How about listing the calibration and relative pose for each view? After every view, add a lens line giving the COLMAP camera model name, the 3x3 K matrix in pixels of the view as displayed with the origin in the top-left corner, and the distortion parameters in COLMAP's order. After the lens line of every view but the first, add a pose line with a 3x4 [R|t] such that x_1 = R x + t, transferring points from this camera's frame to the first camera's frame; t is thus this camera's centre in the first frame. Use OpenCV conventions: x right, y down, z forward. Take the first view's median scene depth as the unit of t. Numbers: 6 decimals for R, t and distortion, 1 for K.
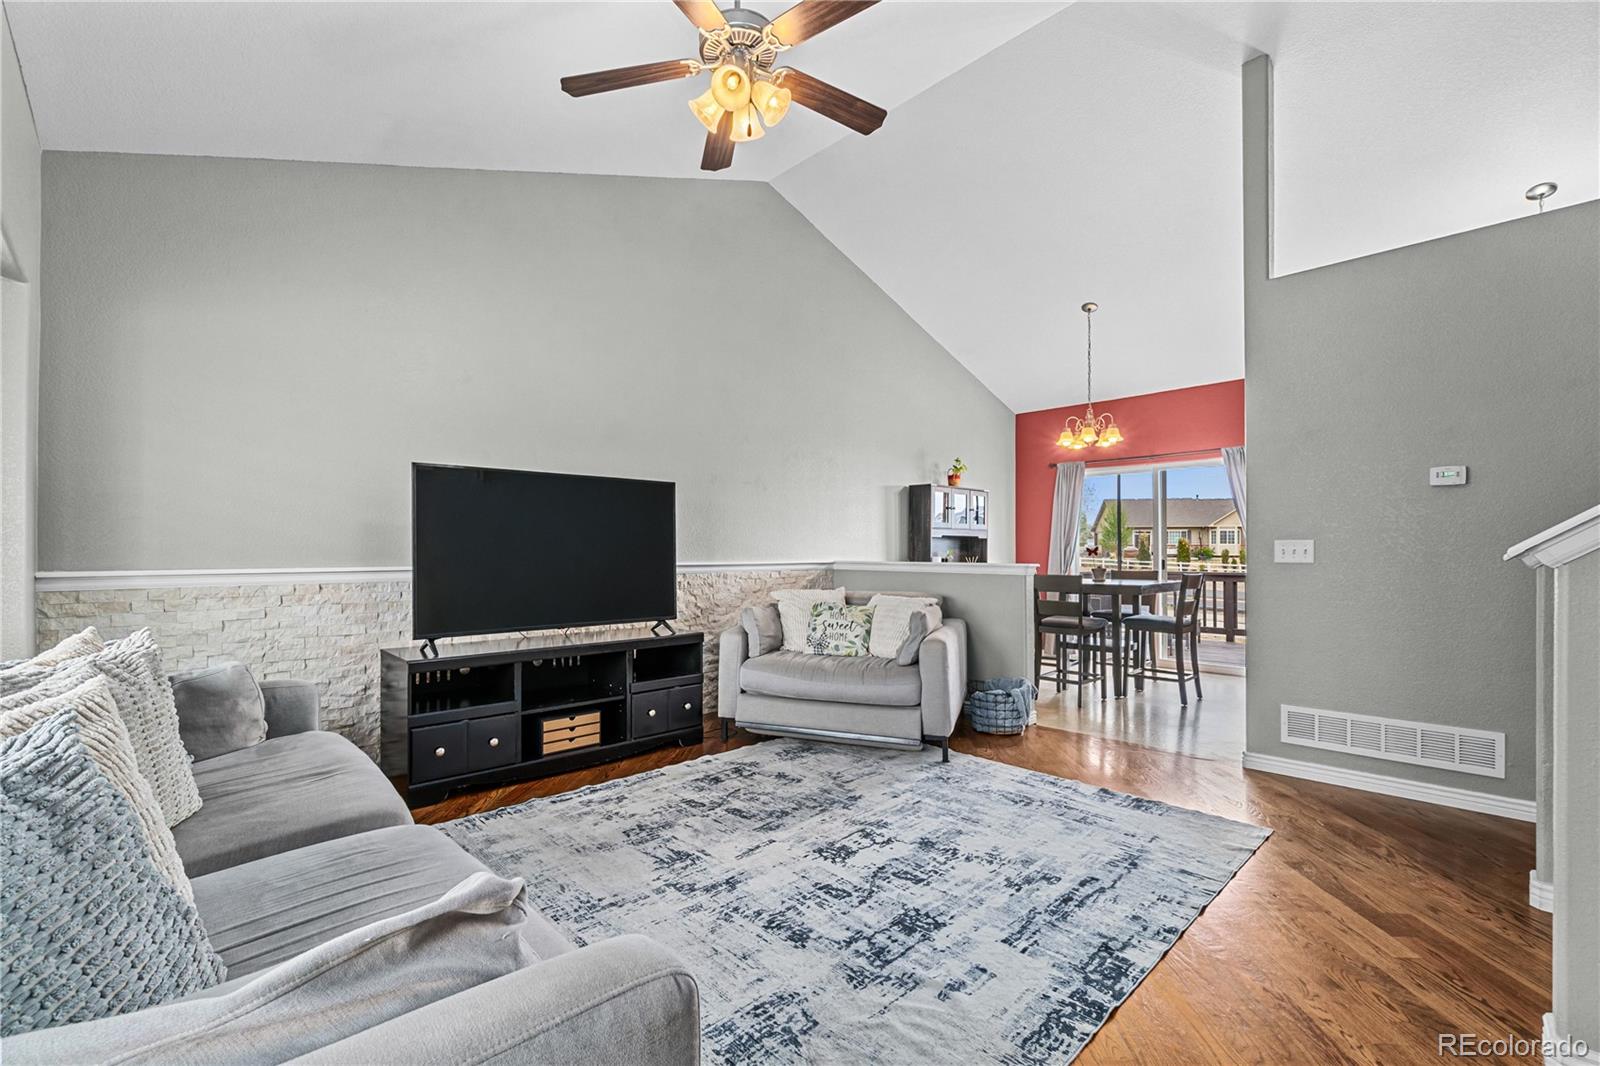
lens RADIAL K [[690.0, 0, 785.2], [0, 690.0, 548.5], [0, 0, 1]] dist [-0.003533, -0.000687]
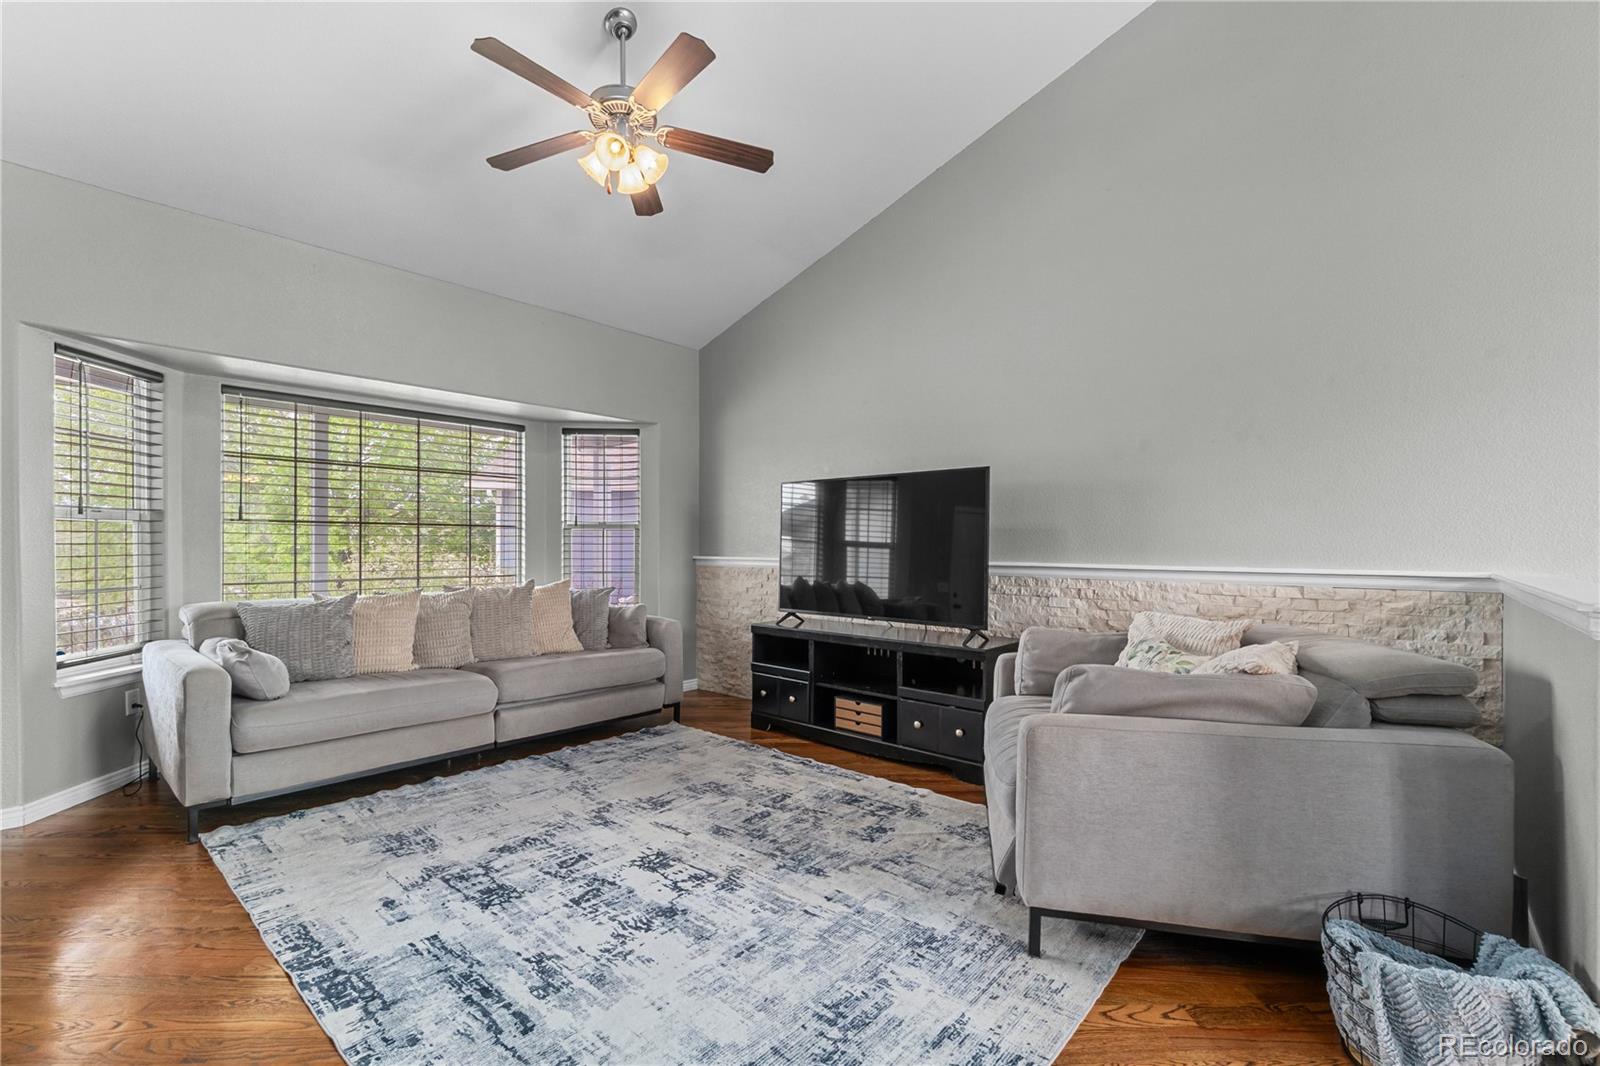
lens RADIAL K [[703.2, 0, 782.0], [0, 703.2, 548.5], [0, 0, 1]] dist [-0.001276, -0.000401]
pose [[0.084878, 0.007709, -0.996362, 0.885093], [0.004896, 0.999955, 0.008154, -0.005328], [0.996379, -0.005570, 0.084837, 0.907682]]
